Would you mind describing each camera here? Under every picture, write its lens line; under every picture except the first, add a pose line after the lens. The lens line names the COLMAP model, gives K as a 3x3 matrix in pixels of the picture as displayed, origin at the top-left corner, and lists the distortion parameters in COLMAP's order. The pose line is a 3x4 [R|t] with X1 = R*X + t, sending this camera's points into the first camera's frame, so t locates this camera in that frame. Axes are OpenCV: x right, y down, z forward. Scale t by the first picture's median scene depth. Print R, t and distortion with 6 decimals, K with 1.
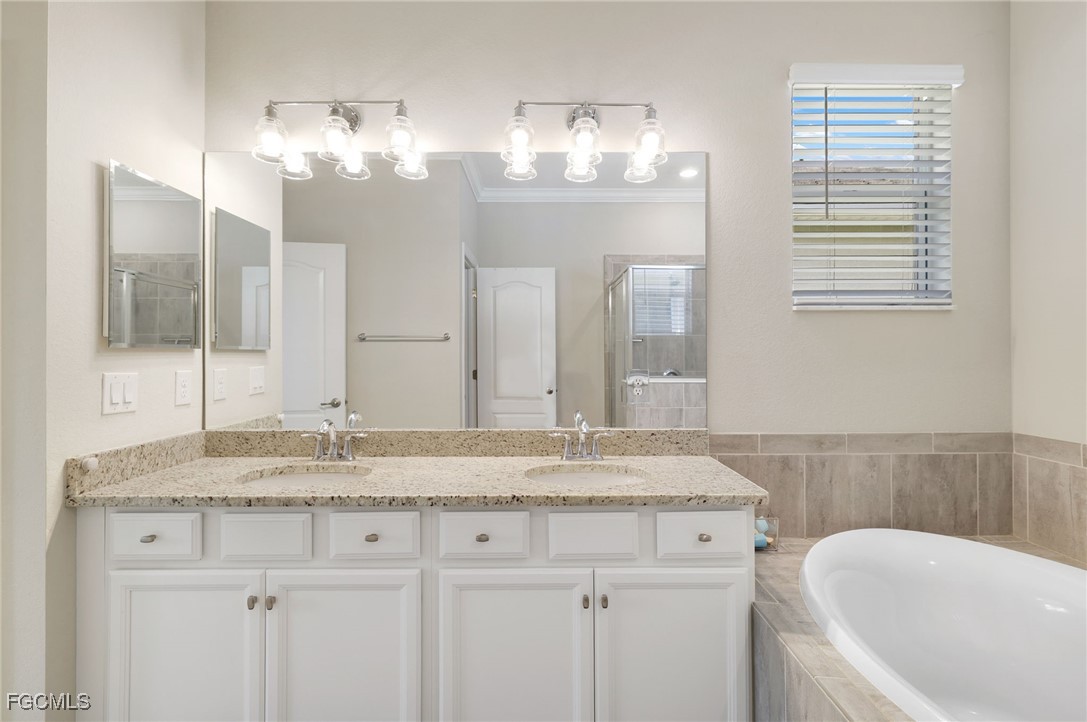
lens RADIAL K [[507.9, 0, 541.8], [0, 507.9, 358.6], [0, 0, 1]] dist [0.002928, 0.000072]
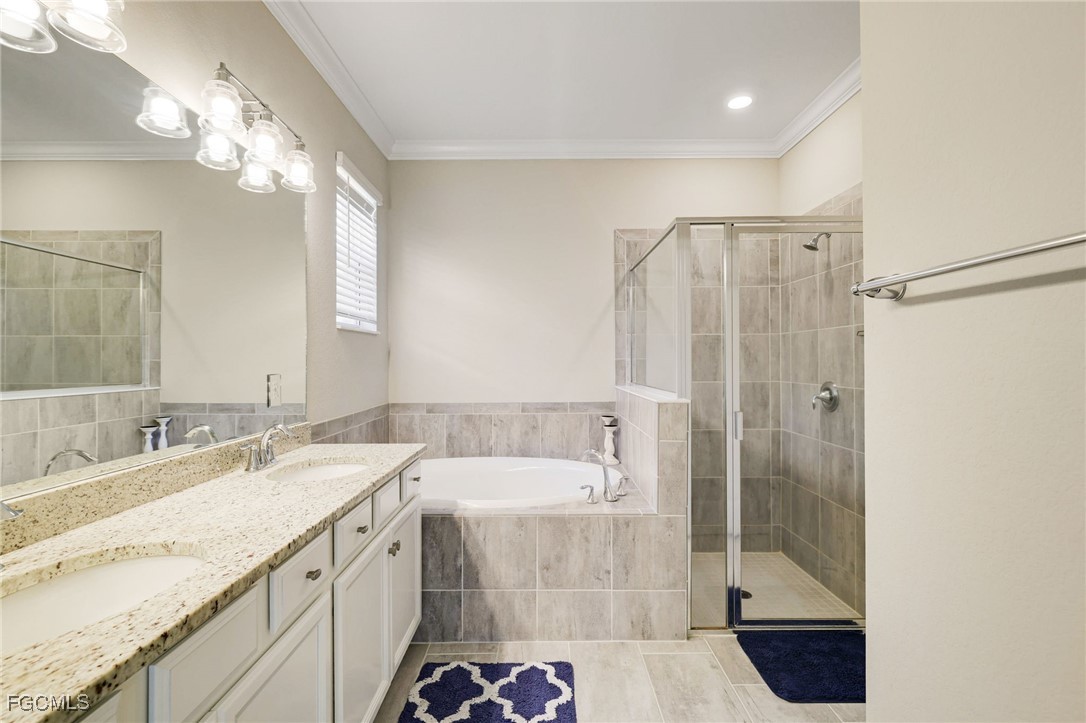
lens RADIAL K [[507.4, 0, 539.1], [0, 507.4, 361.2], [0, 0, 1]] dist [0.002928, 0.000072]
pose [[-0.014948, 0.000950, 0.999888, -0.990543], [0.009958, 0.999950, -0.000801, 0.001433], [-0.999839, 0.009945, -0.014957, 0.531162]]
